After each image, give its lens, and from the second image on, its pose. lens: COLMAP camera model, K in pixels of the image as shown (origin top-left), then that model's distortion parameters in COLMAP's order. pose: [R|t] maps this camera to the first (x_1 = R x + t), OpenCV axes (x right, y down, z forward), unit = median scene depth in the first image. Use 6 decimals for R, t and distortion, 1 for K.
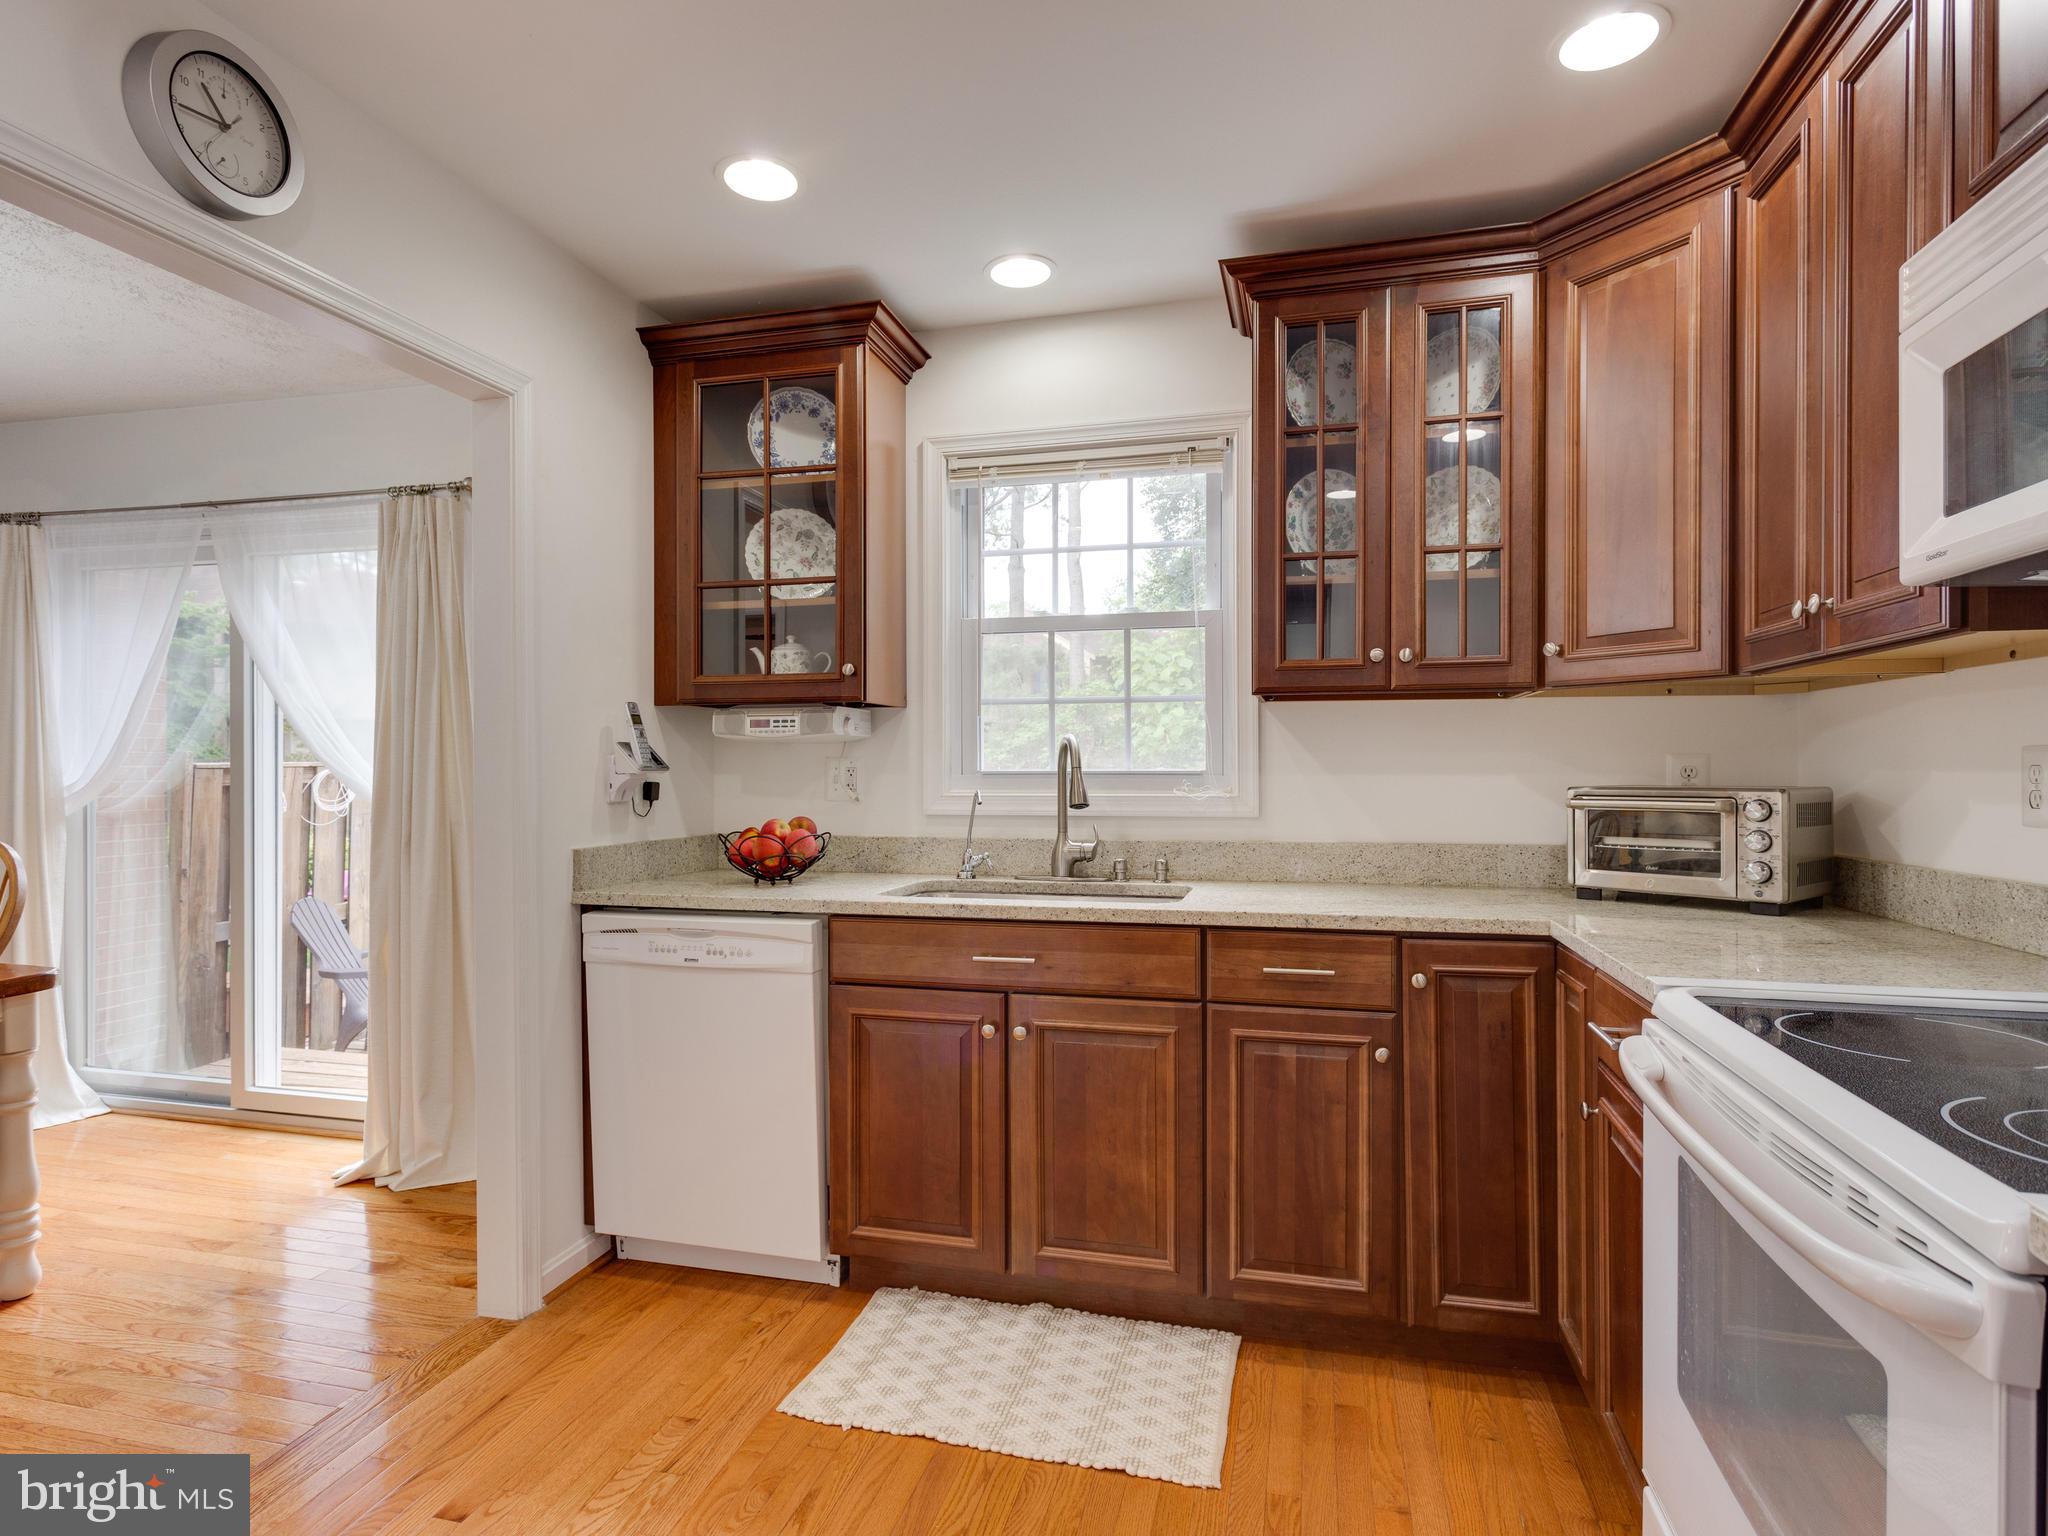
lens RADIAL K [[1100.4, 0, 1024.0], [0, 1100.4, 768.0], [0, 0, 1]] dist [-0.002159, 0.012012]
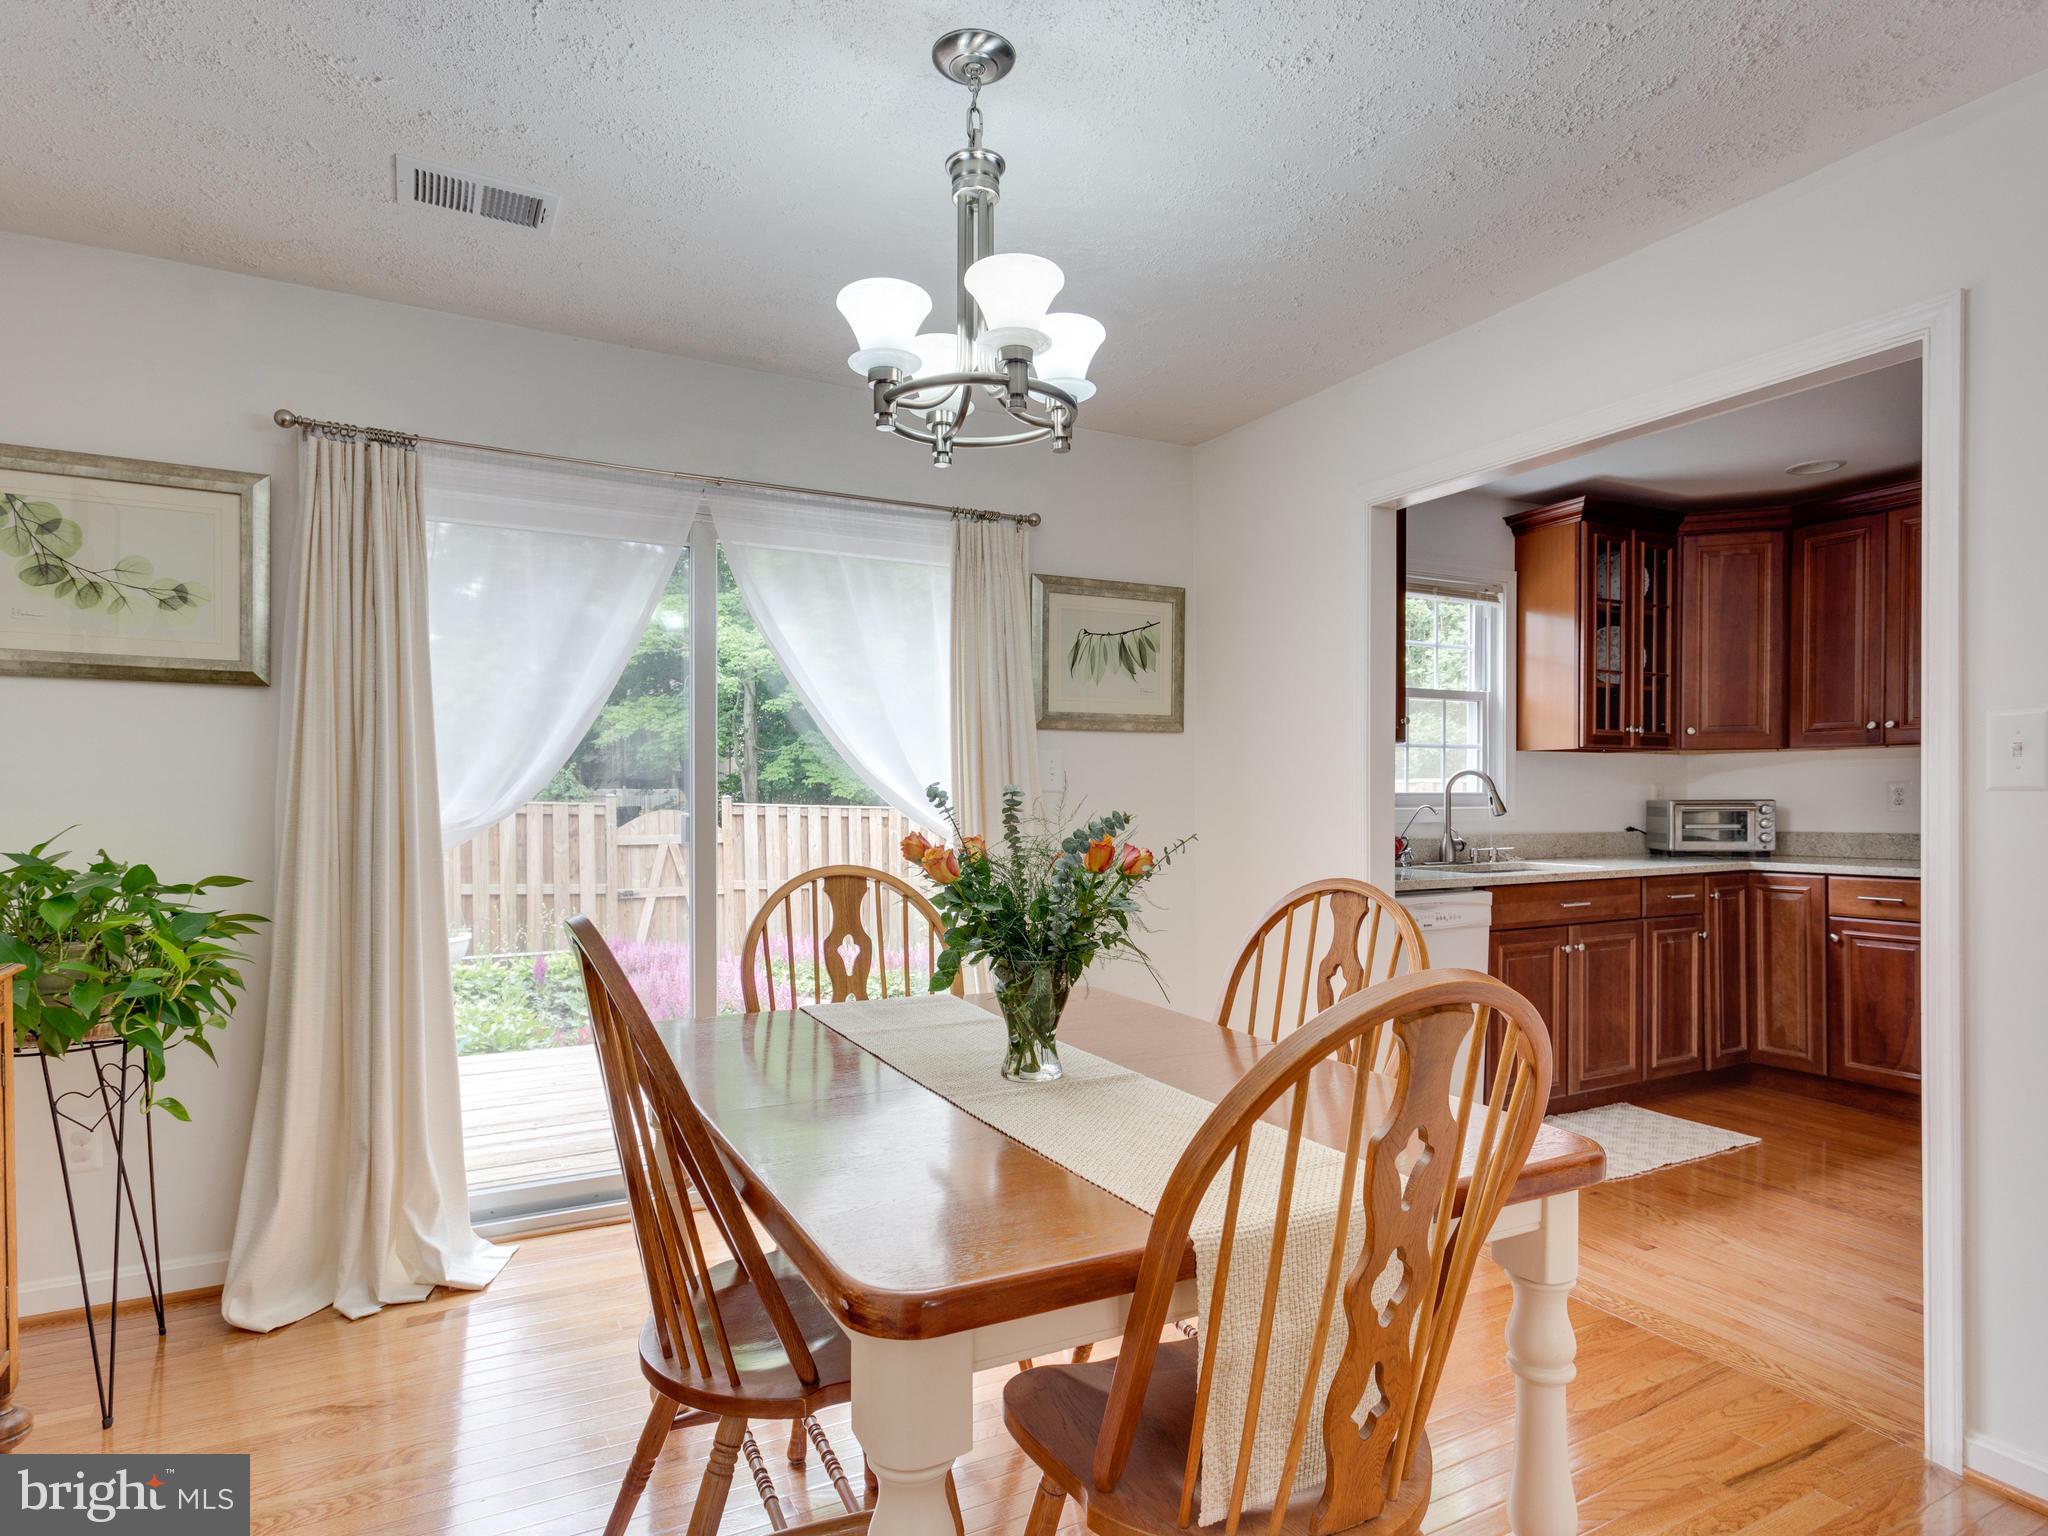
lens RADIAL K [[1122.7, 0, 1016.6], [0, 1122.7, 806.6], [0, 0, 1]] dist [-0.001180, 0.001798]
pose [[0.738951, -0.007039, 0.673723, -1.784597], [0.001316, 0.999959, 0.009004, 0.009012], [-0.673758, -0.005767, 0.738929, 0.314097]]
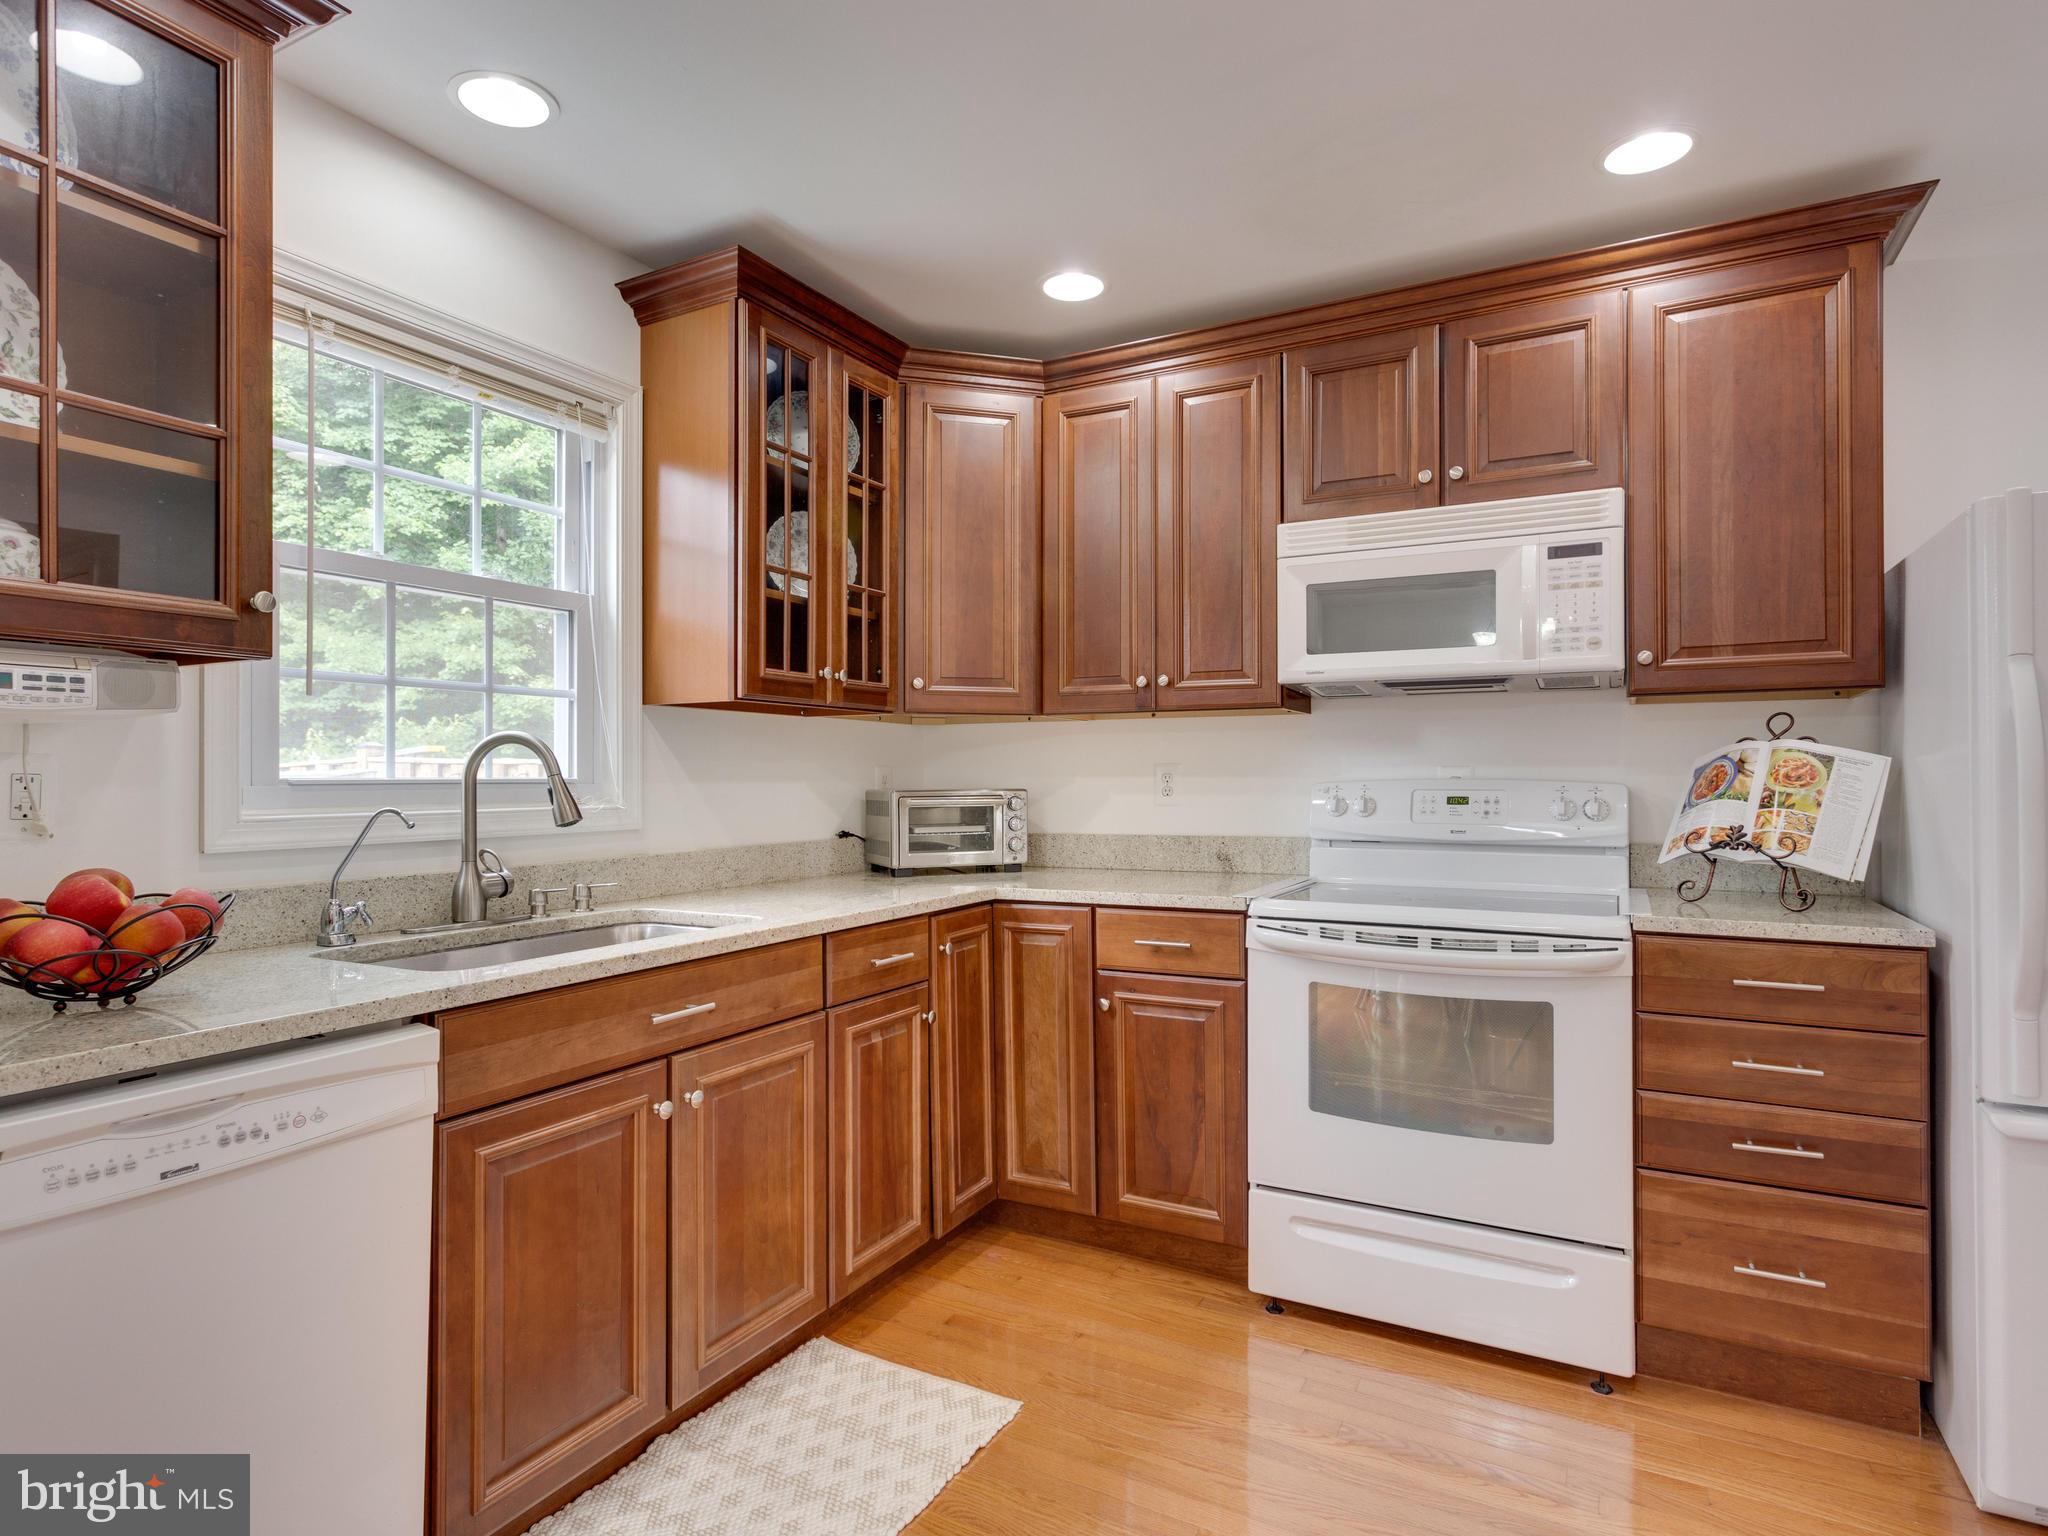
lens RADIAL K [[1098.9, 0, 1019.4], [0, 1098.9, 770.4], [0, 0, 1]] dist [0.003347, 0.000514]
pose [[0.243661, 0.007477, 0.969832, -0.732601], [0.003044, 0.999959, -0.008474, 0.005120], [-0.969856, 0.005017, 0.243628, 0.565959]]
